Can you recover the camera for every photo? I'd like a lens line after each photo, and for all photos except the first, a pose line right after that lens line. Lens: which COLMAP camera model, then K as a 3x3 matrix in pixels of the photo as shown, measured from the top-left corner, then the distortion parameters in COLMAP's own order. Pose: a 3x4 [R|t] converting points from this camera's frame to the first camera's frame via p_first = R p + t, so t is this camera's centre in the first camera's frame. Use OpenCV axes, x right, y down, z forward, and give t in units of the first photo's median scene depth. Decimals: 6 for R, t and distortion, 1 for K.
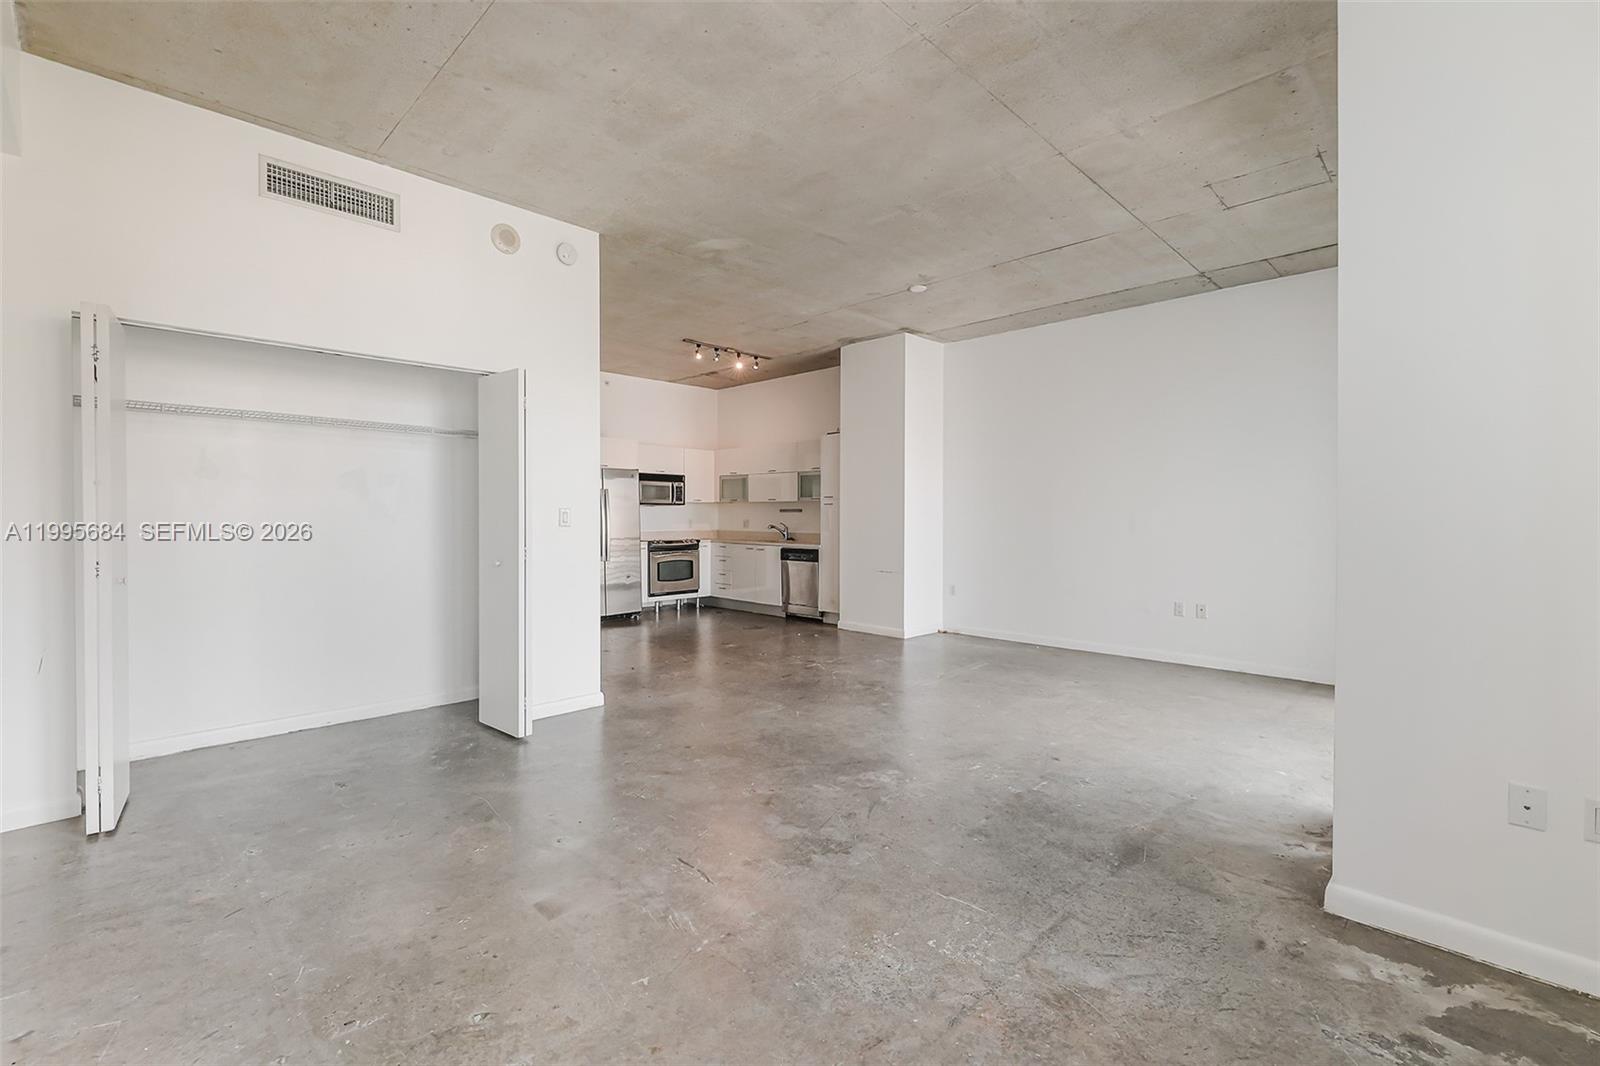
lens RADIAL K [[698.5, 0, 782.2], [0, 698.5, 524.1], [0, 0, 1]] dist [-0.000448, -0.000225]
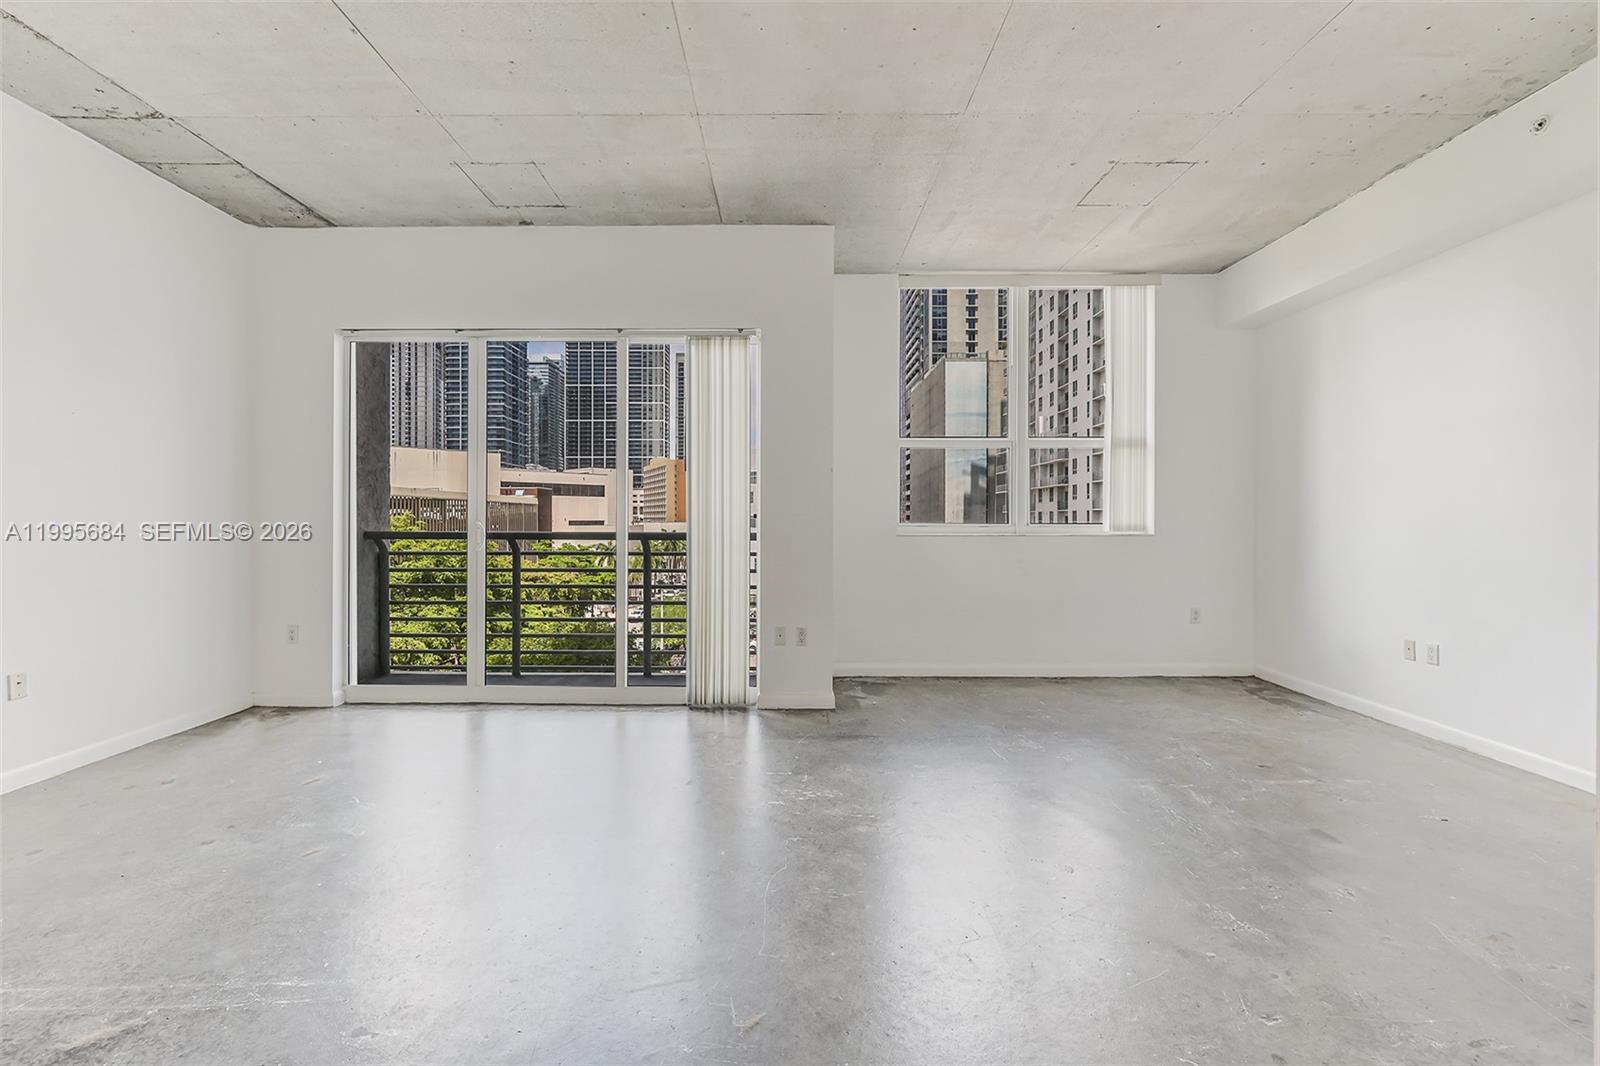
lens RADIAL K [[679.3, 0, 786.3], [0, 679.3, 521.5], [0, 0, 1]] dist [0.000028, 0.000269]
pose [[-0.709585, -0.004923, 0.704603, -0.189518], [0.007747, 0.999861, 0.014788, -0.005320], [-0.704578, 0.015952, -0.709448, 0.943393]]
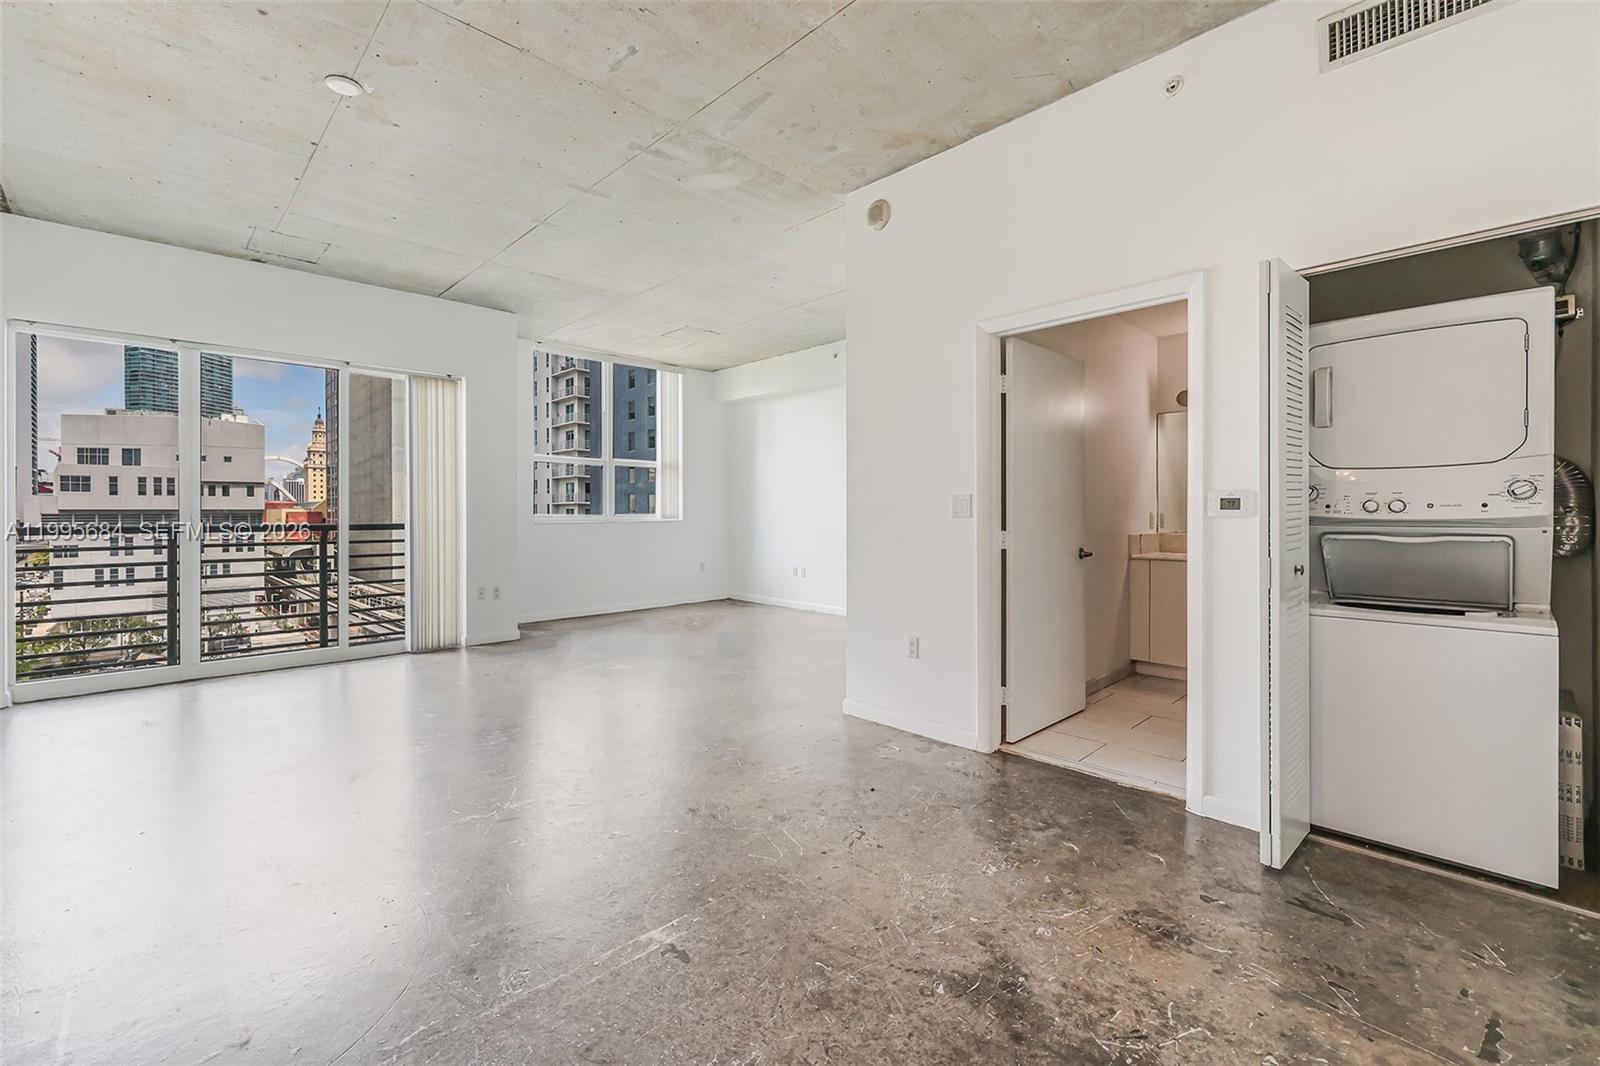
lens RADIAL K [[676.5, 0, 782.9], [0, 676.5, 516.3], [0, 0, 1]] dist [-0.000729, 0.000162]
pose [[-0.999891, 0.001686, 0.014687, -0.149340], [0.001995, 0.999775, 0.021102, -0.012291], [-0.014648, 0.021129, -0.999669, 1.473537]]
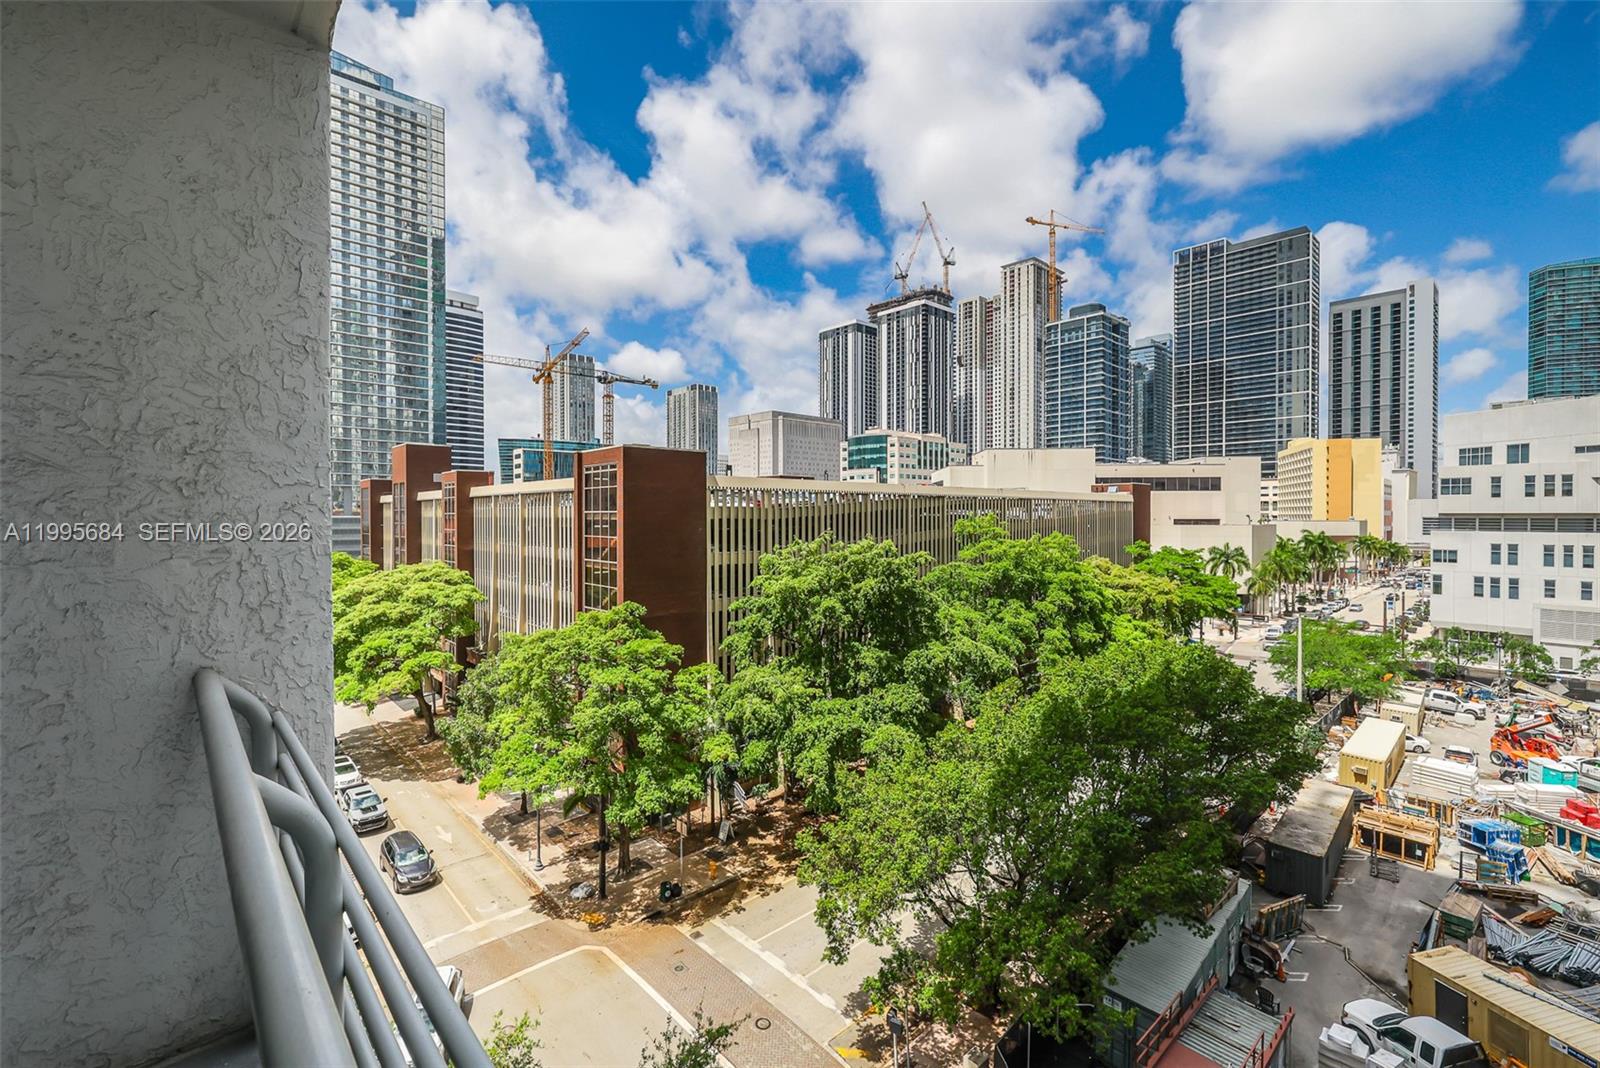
lens RADIAL K [[684.8, 0, 782.2], [0, 684.8, 523.2], [0, 0, 1]] dist [-0.002568, 0.000803]
pose [[0.046400, -0.012994, 0.998838, 0.507447], [0.014678, 0.999816, 0.012325, -0.057118], [-0.998815, 0.014089, 0.046582, 0.391992]]
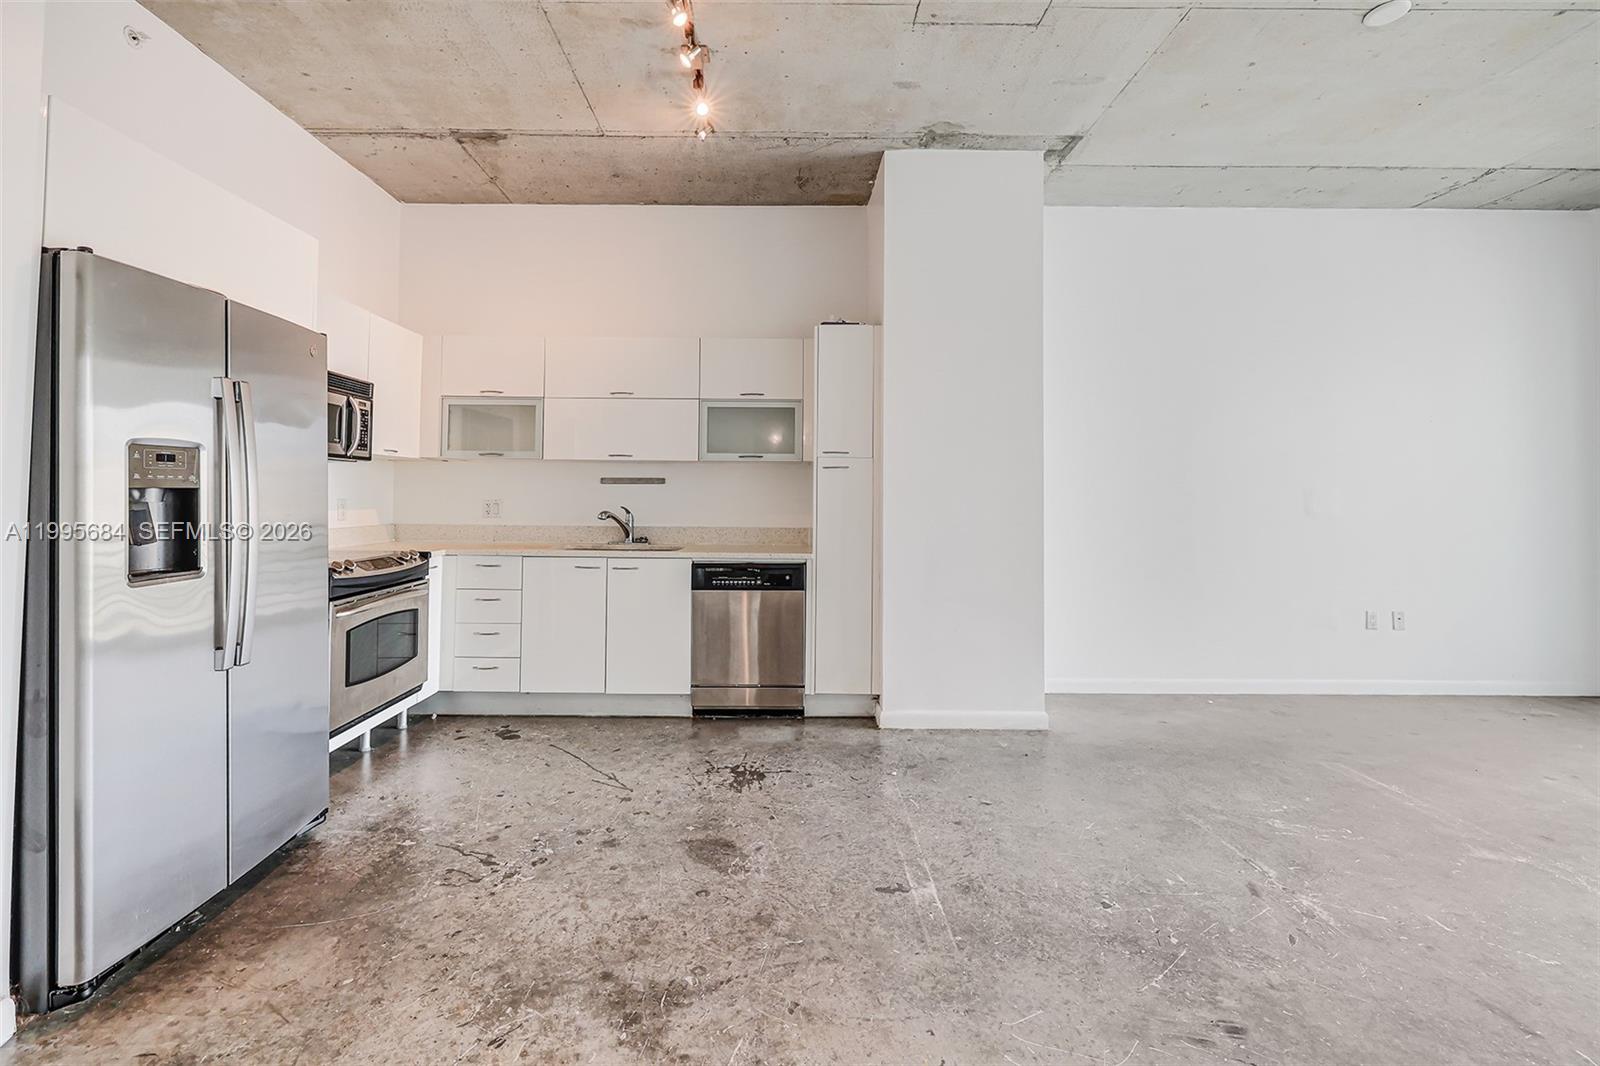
lens RADIAL K [[687.9, 0, 781.7], [0, 687.9, 471.0], [0, 0, 1]] dist [-0.000913, 0.000380]
pose [[0.701378, 0.028827, 0.712206, -0.402473], [0.004639, 0.998976, -0.045003, -0.006618], [-0.712774, 0.034868, 0.700527, 0.940479]]
